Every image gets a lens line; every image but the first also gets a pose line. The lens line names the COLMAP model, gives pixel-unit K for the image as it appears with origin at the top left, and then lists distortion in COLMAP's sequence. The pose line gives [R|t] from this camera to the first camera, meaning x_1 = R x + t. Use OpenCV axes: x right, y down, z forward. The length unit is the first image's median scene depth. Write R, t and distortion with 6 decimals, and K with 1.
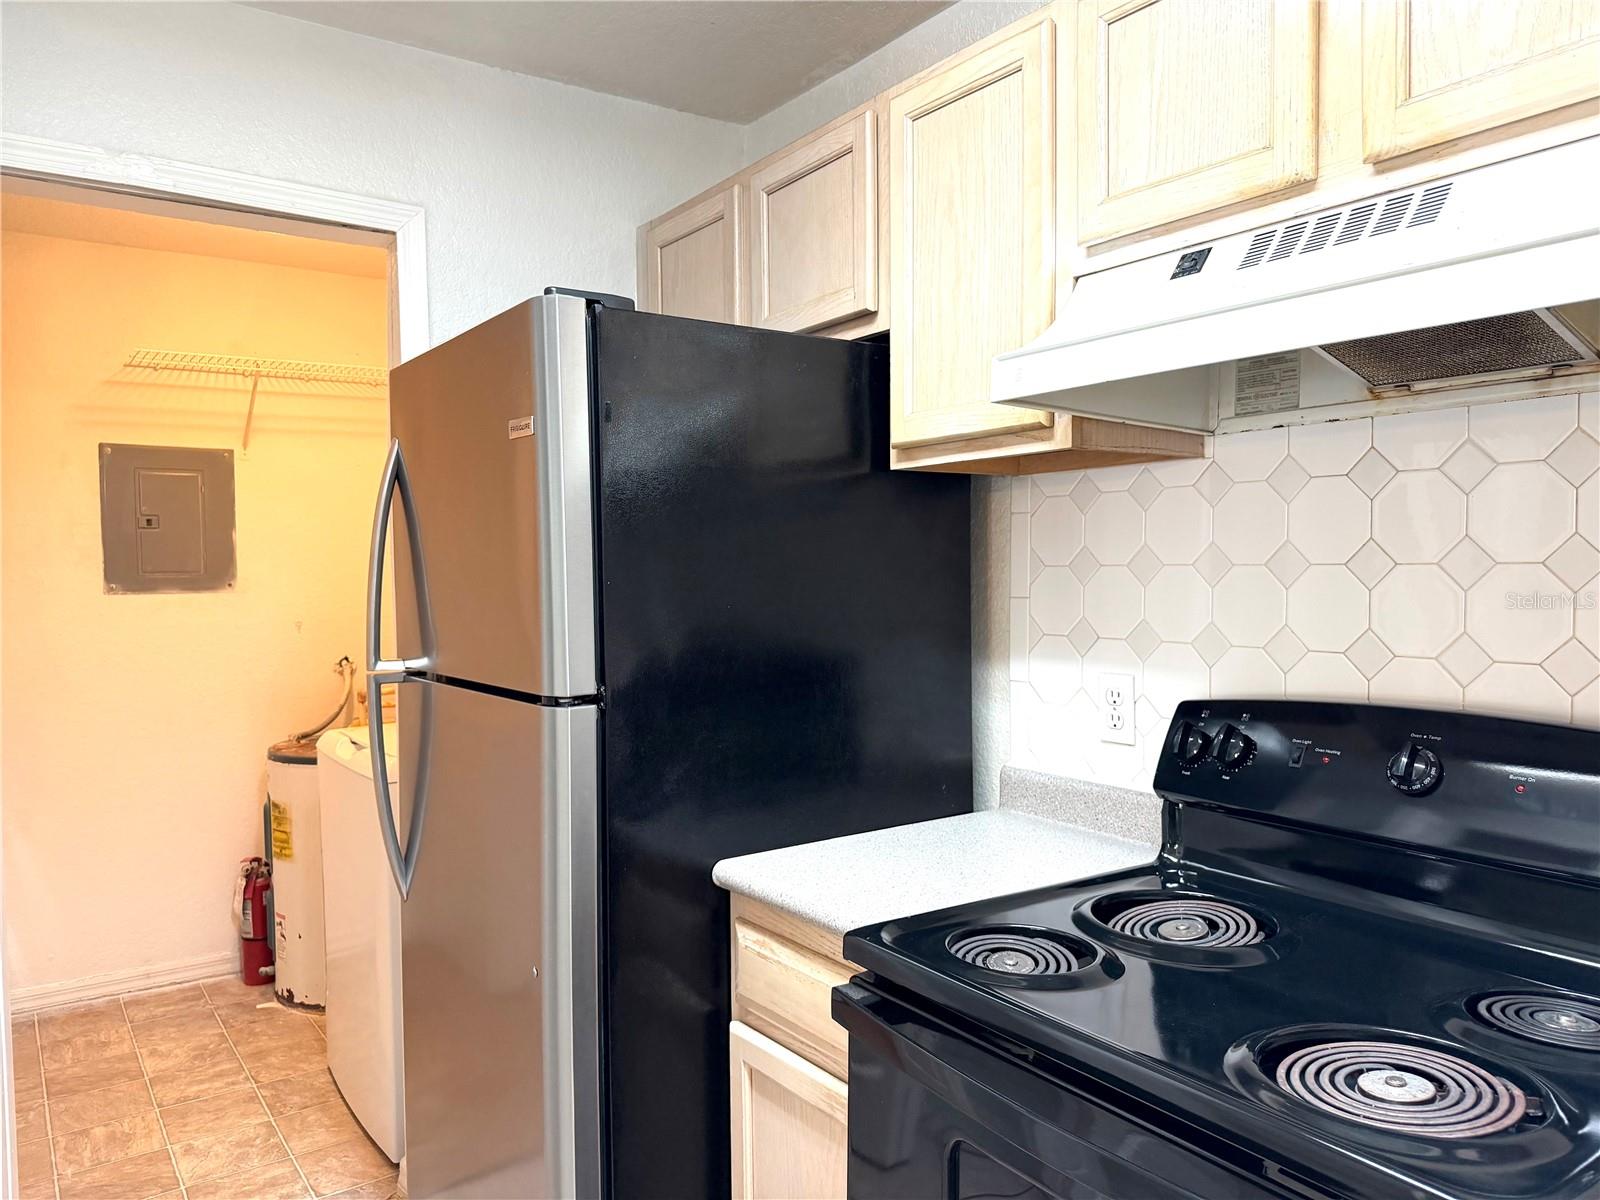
lens RADIAL K [[1125.9, 0, 802.6], [0, 1125.9, 604.0], [0, 0, 1]] dist [0.066423, -0.095708]
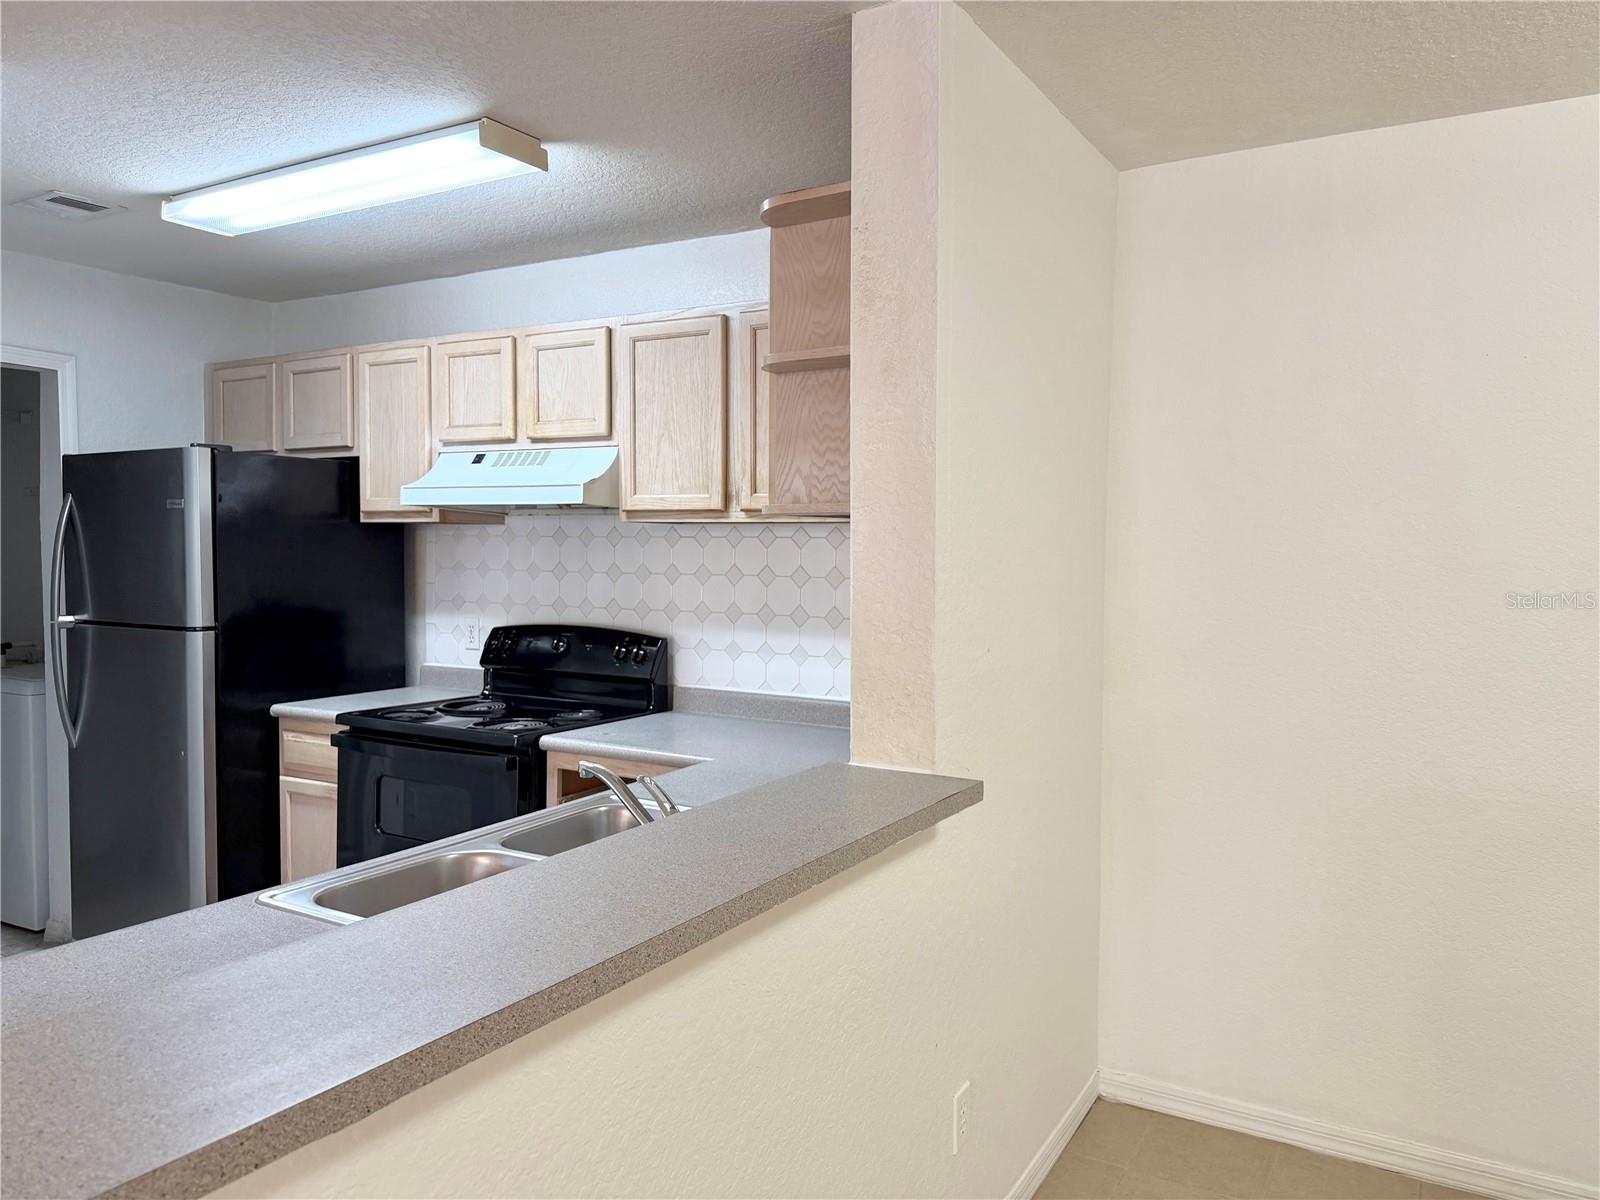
lens RADIAL K [[1125.9, 0, 802.6], [0, 1125.9, 604.0], [0, 0, 1]] dist [0.066423, -0.095708]
pose [[0.909806, -0.000372, 0.415035, -0.050778], [-0.005442, 0.999903, 0.012826, 0.001773], [-0.414999, -0.013927, 0.909715, -1.276656]]
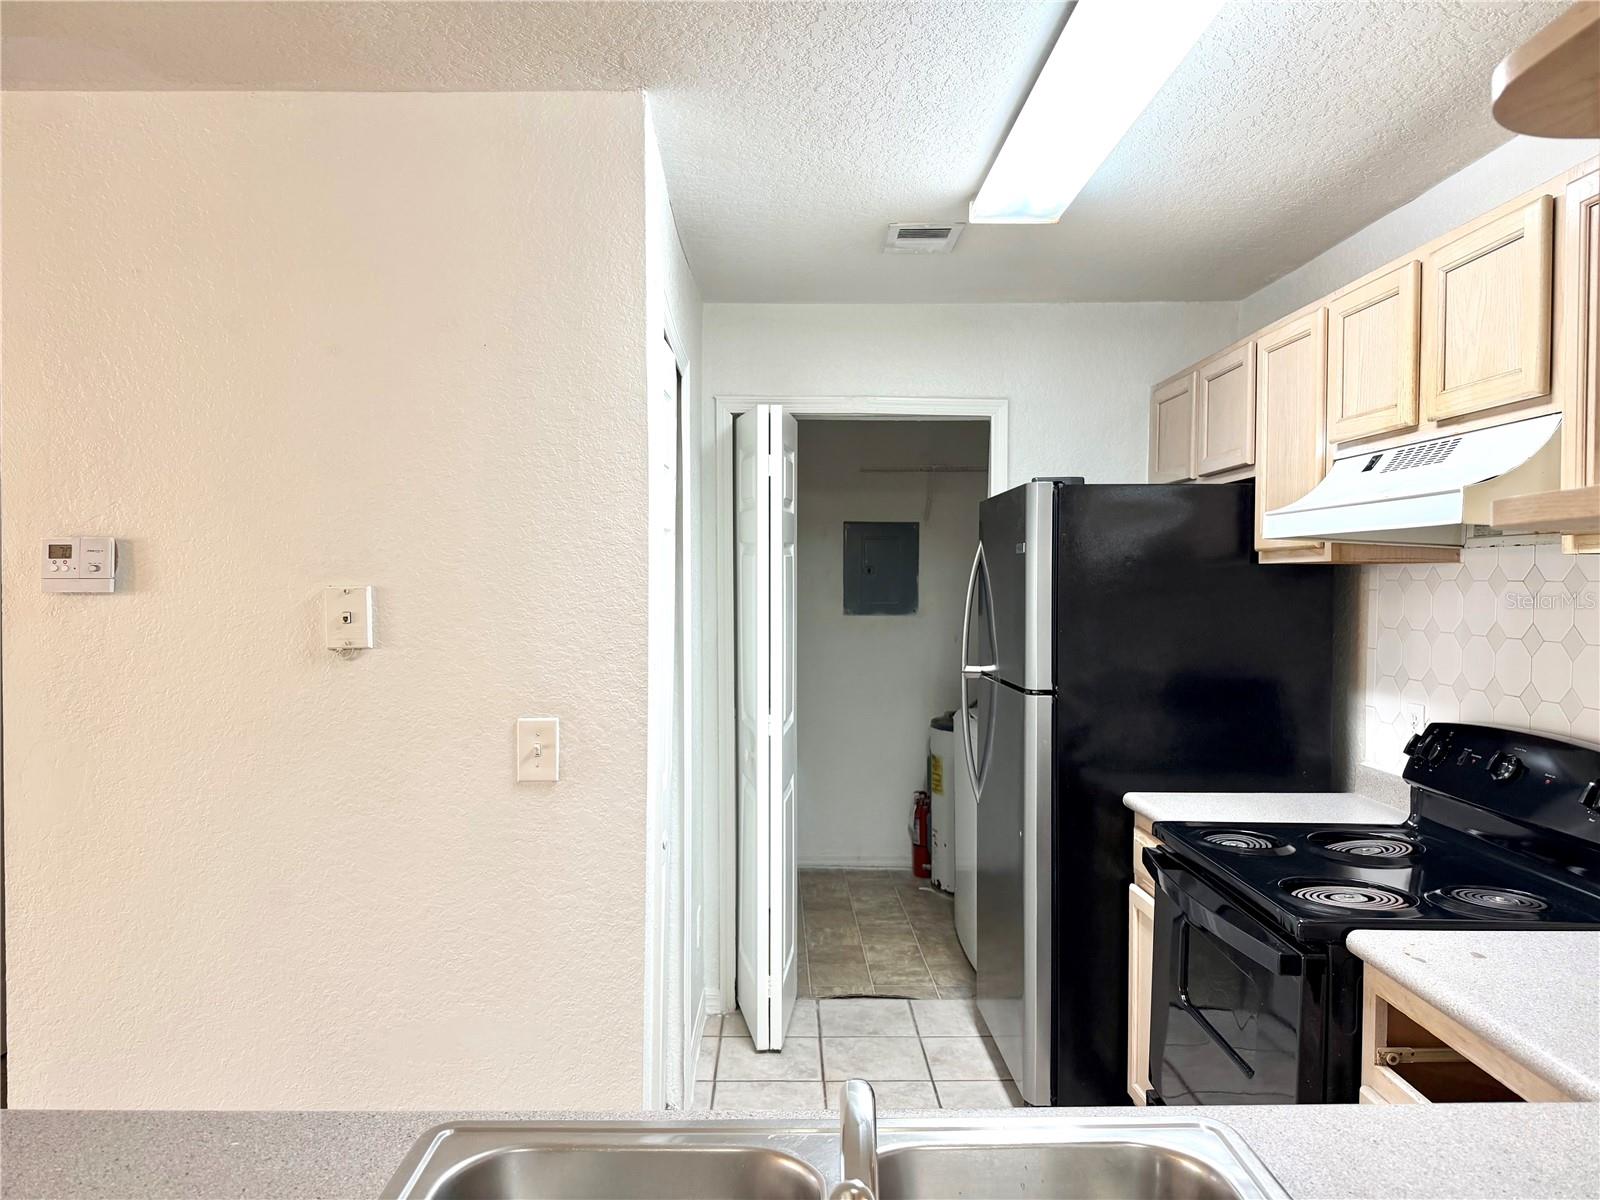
lens RADIAL K [[1125.9, 0, 802.6], [0, 1125.9, 604.0], [0, 0, 1]] dist [0.066423, -0.095708]
pose [[0.827504, 0.028370, -0.560743, 0.442949], [-0.034818, 0.999393, -0.000818, -0.039715], [0.560379, 0.020200, 0.827990, -0.673813]]
